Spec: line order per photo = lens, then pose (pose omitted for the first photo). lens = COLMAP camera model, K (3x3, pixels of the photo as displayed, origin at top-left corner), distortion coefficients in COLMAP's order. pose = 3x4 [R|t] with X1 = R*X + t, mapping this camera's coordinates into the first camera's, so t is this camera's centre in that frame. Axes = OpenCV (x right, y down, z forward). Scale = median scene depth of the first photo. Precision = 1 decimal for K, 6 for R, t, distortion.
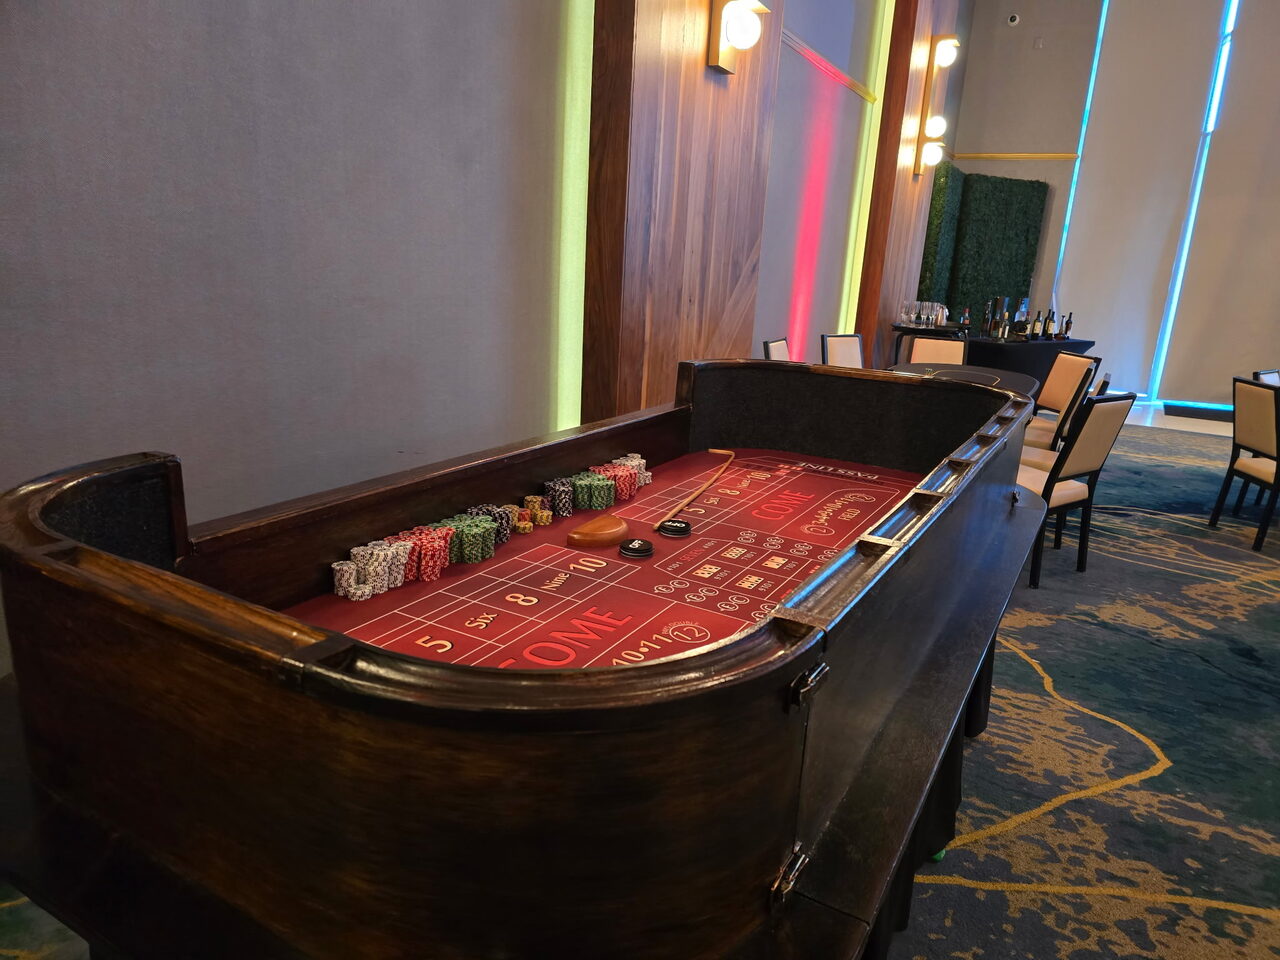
lens RADIAL K [[871.9, 0, 661.5], [0, 871.9, 487.5], [0, 0, 1]] dist [0.036945, -0.025135]
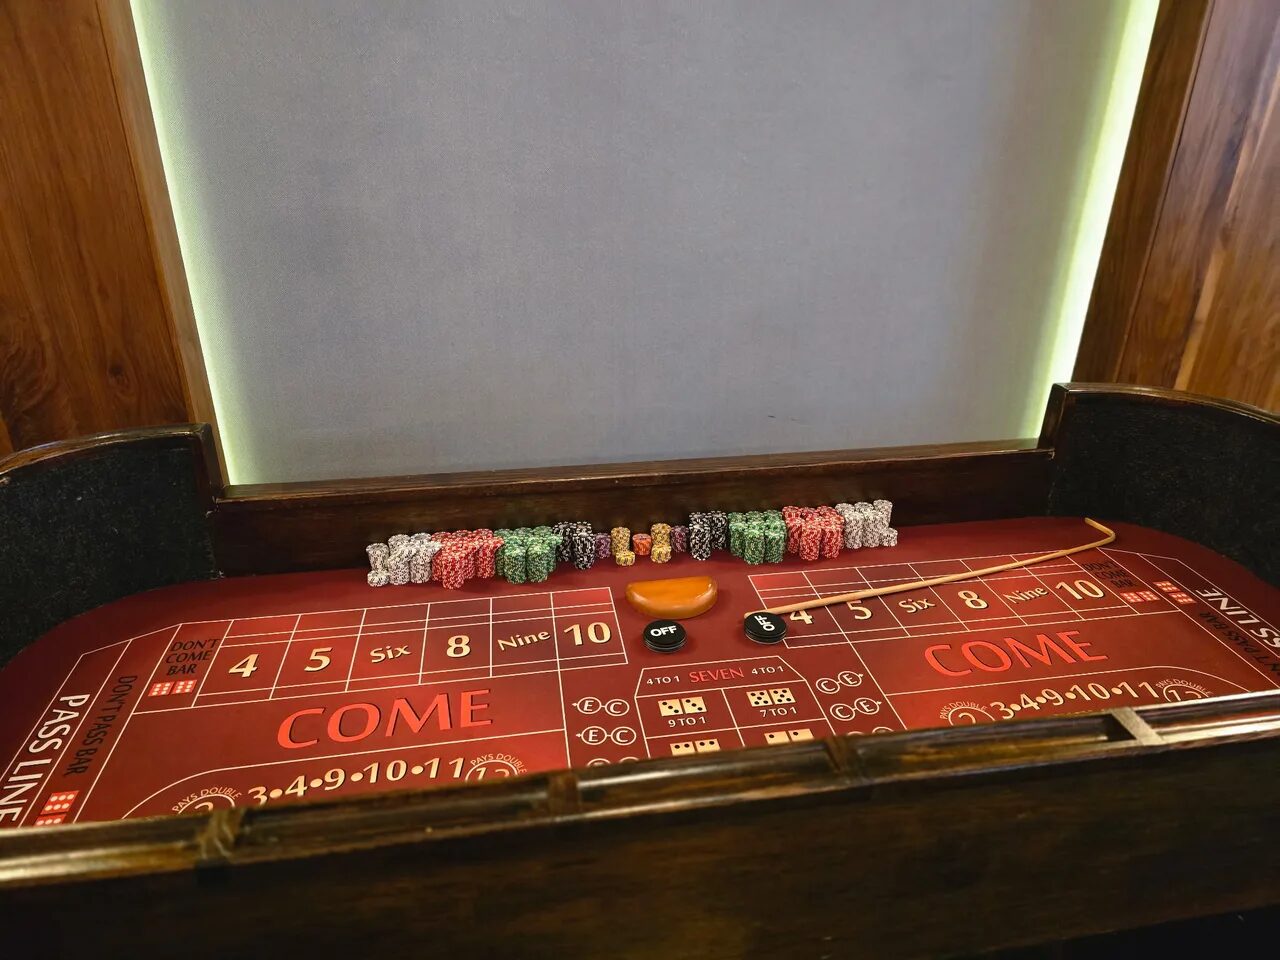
lens RADIAL K [[871.9, 0, 638.6], [0, 871.9, 475.6], [0, 0, 1]] dist [0.036945, -0.025135]
pose [[0.617501, 0.286320, -0.732607, 0.460777], [-0.184779, 0.958134, 0.218714, -0.223645], [0.764558, 0.000314, 0.644555, 0.416963]]
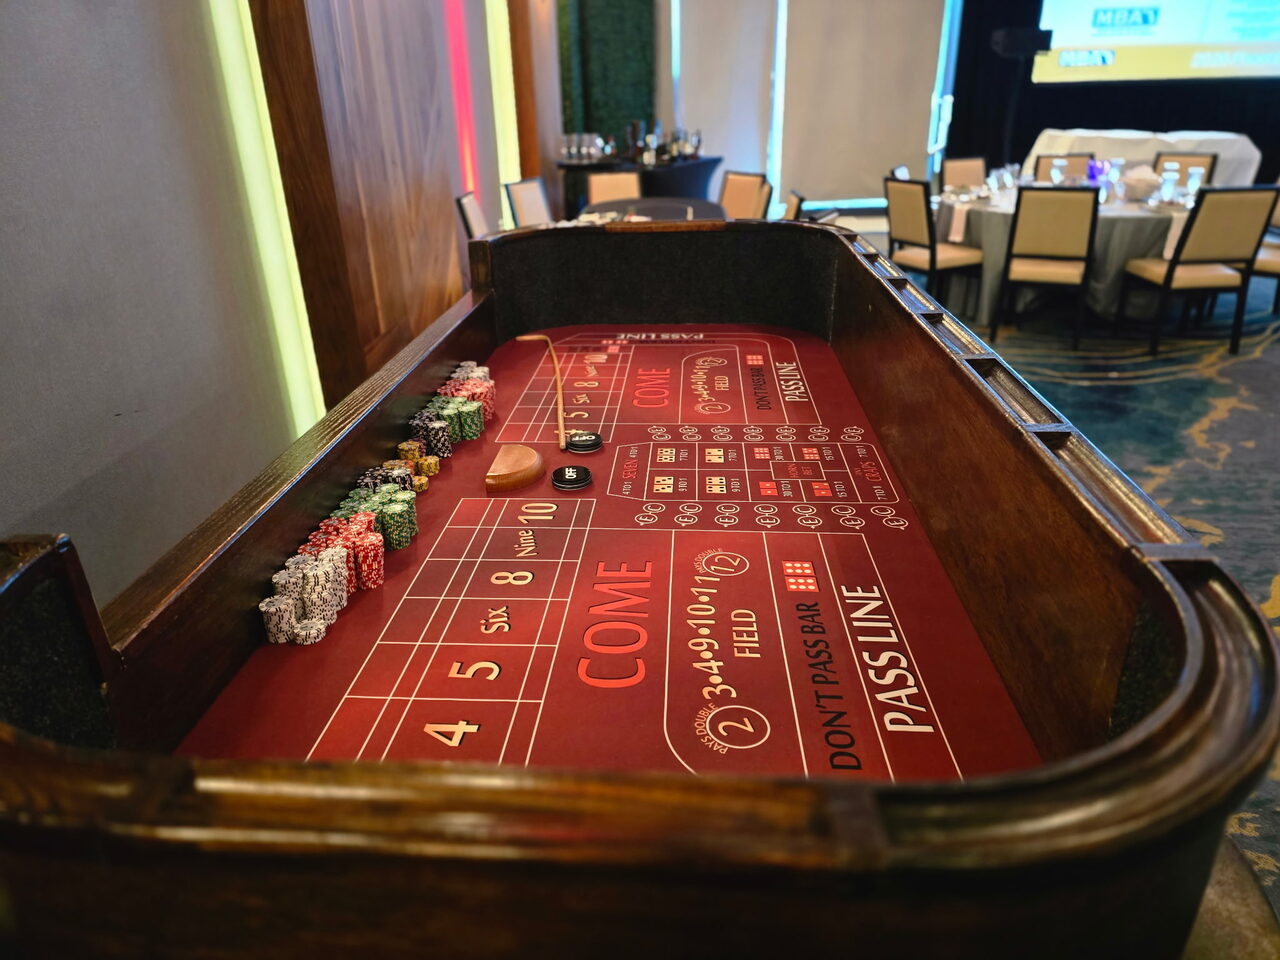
lens RADIAL K [[871.9, 0, 650.0], [0, 871.9, 488.7], [0, 0, 1]] dist [0.036945, -0.025135]
pose [[0.904843, -0.246346, 0.347237, -0.235705], [0.184035, 0.961778, 0.202764, -0.072252], [-0.383915, -0.119566, 0.915594, 0.165118]]
